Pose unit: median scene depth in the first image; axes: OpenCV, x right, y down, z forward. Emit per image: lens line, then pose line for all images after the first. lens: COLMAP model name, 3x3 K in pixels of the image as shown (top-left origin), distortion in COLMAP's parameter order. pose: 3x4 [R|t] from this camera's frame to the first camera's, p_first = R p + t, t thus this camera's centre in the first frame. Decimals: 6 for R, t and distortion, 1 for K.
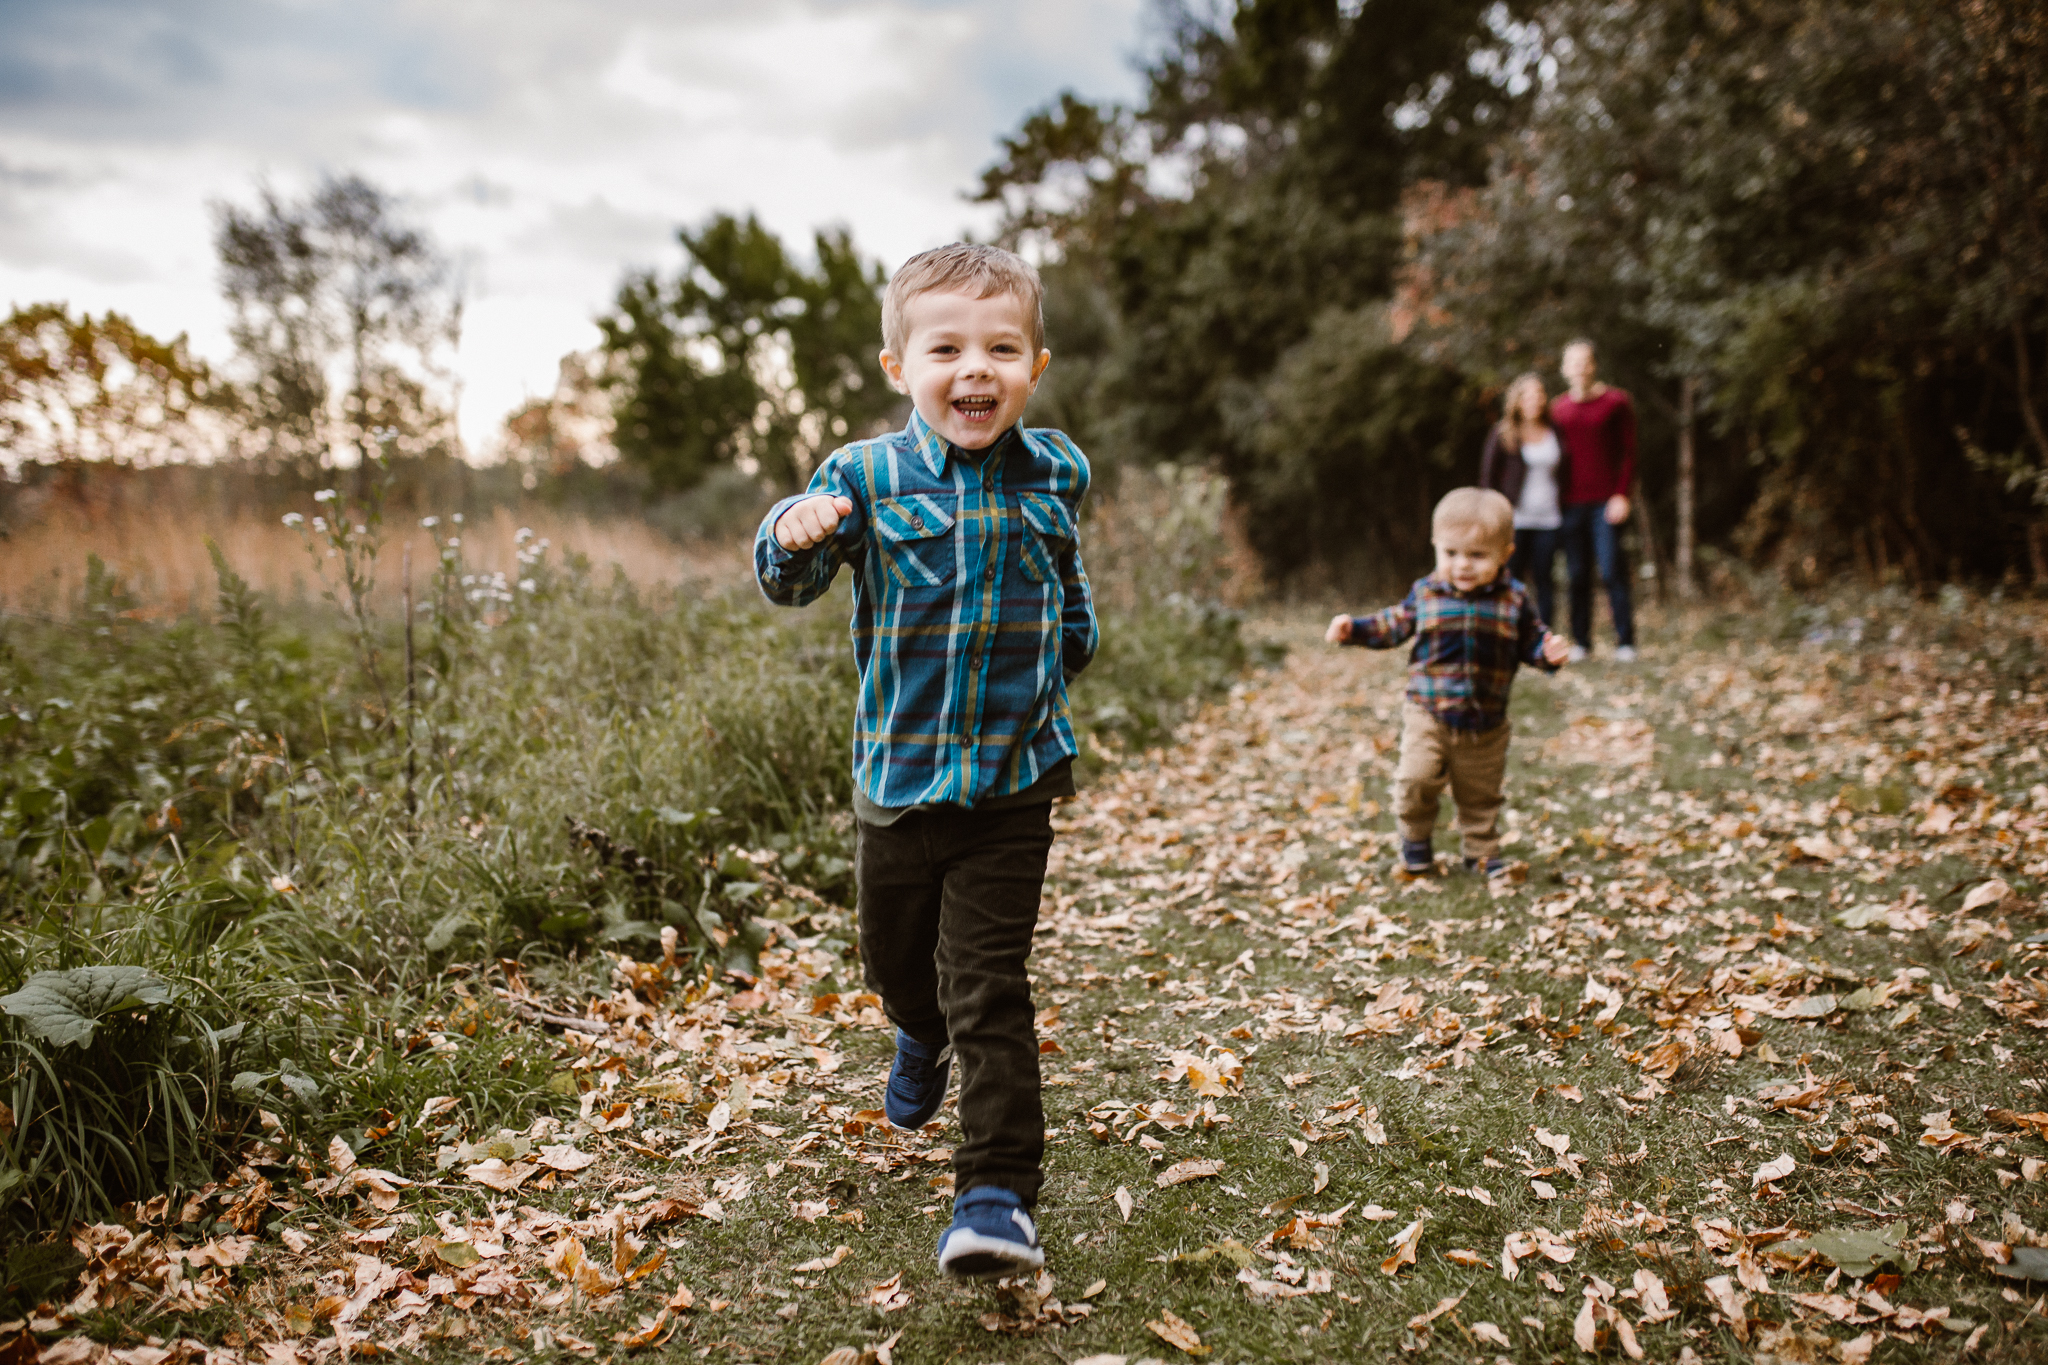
lens RADIAL K [[1917.6, 0, 1024.0], [0, 1917.6, 682.5], [0, 0, 1]] dist [-0.061348, 0.084263]
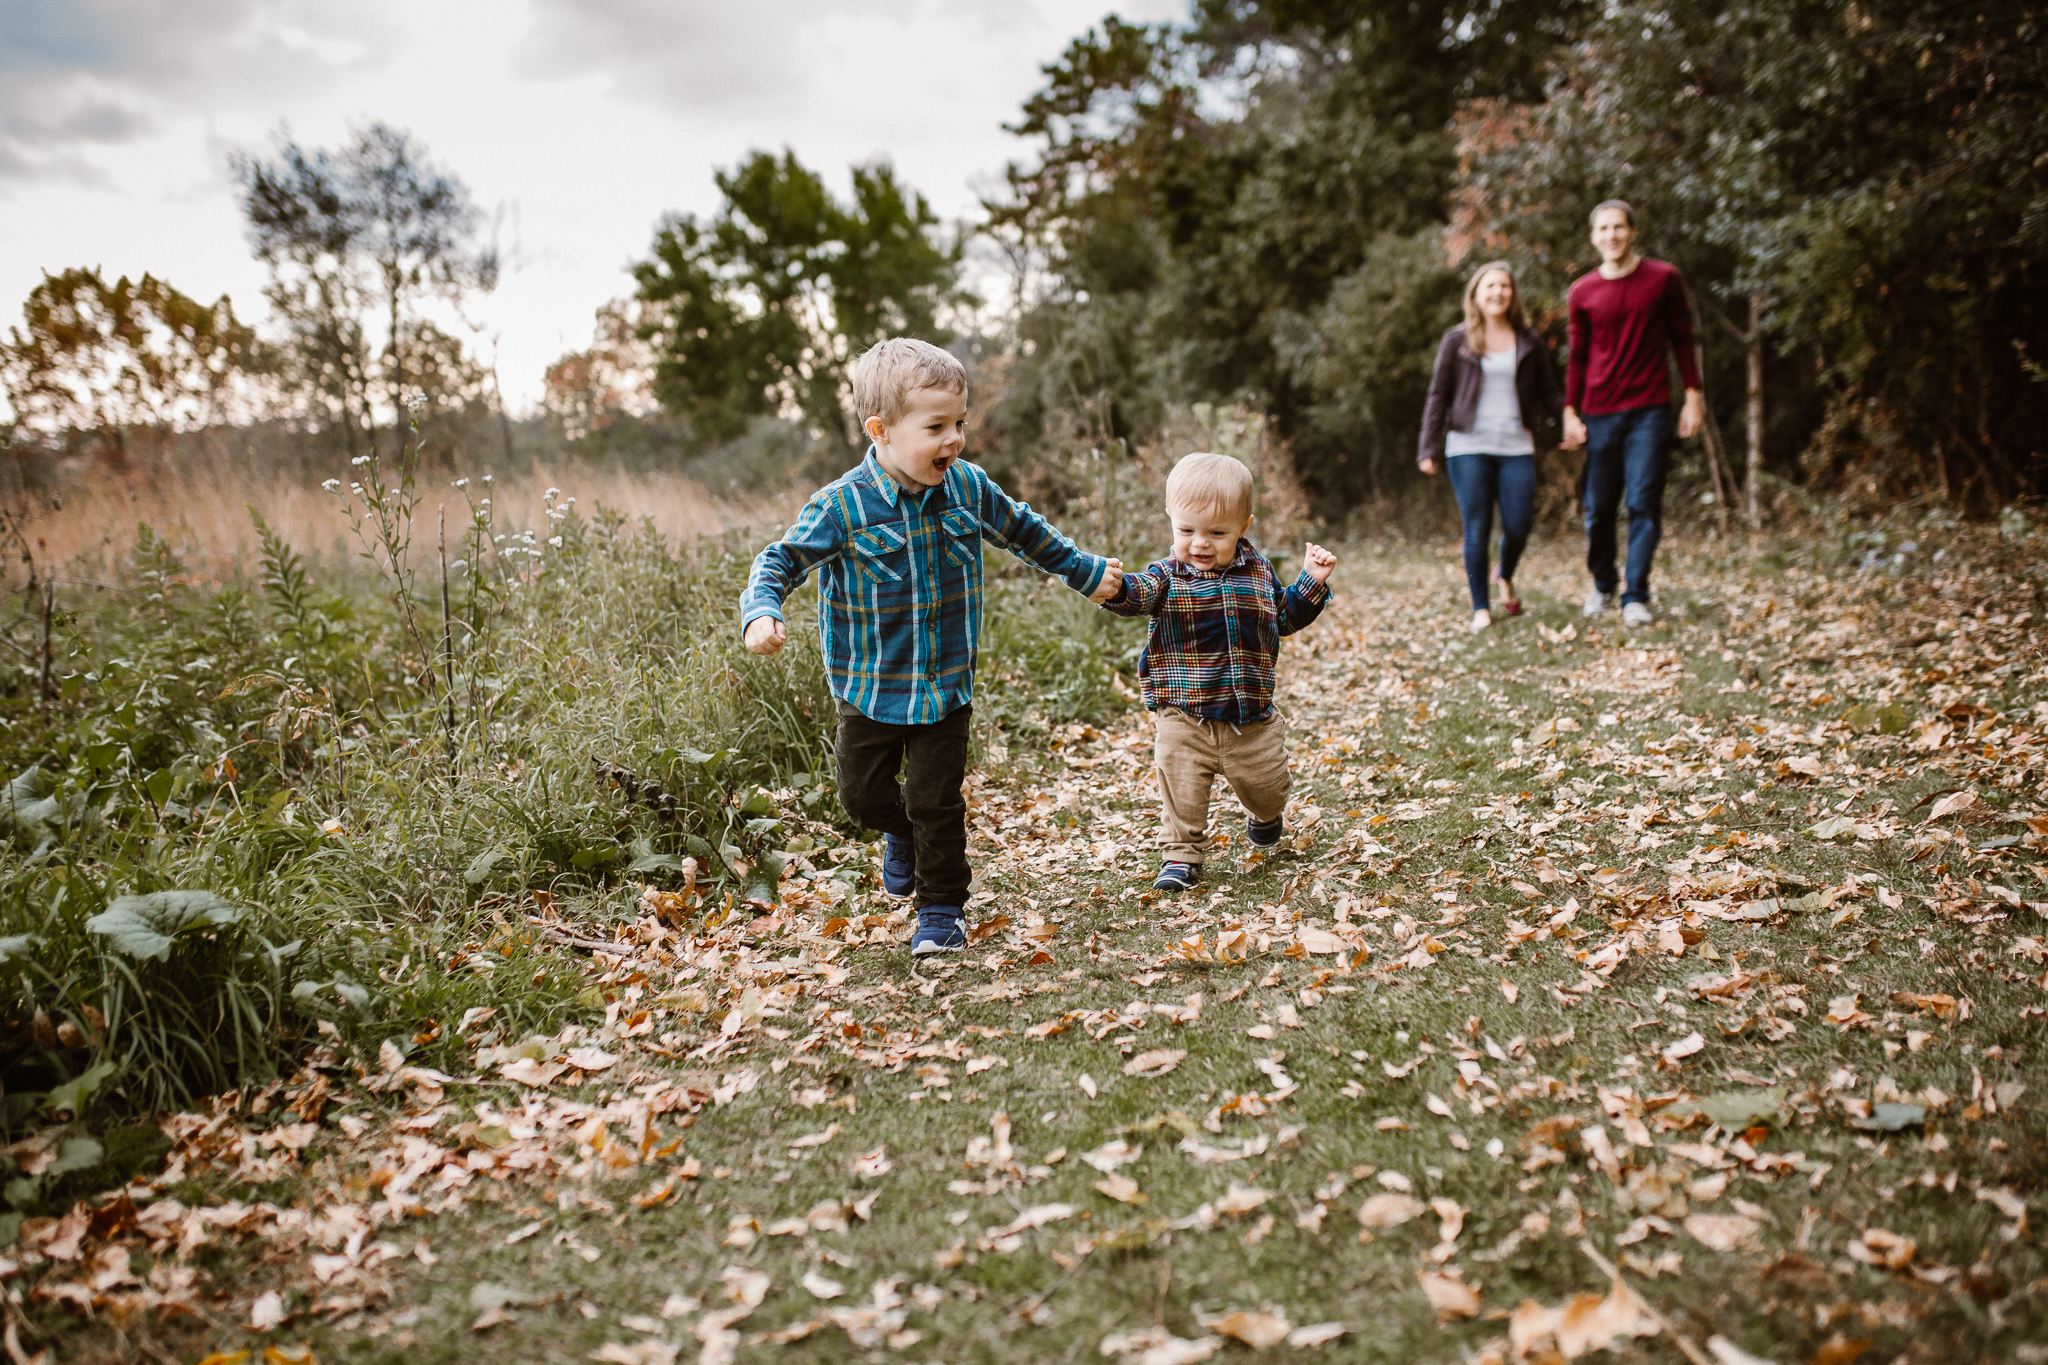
lens RADIAL K [[1992.4, 0, 1004.7], [0, 1992.4, 686.1], [0, 0, 1]] dist [-0.061737, 0.088424]
pose [[0.998837, -0.022033, -0.042889, 0.041923], [0.023210, 0.999362, 0.027141, 0.006375], [0.042263, -0.028105, 0.998711, -0.105067]]
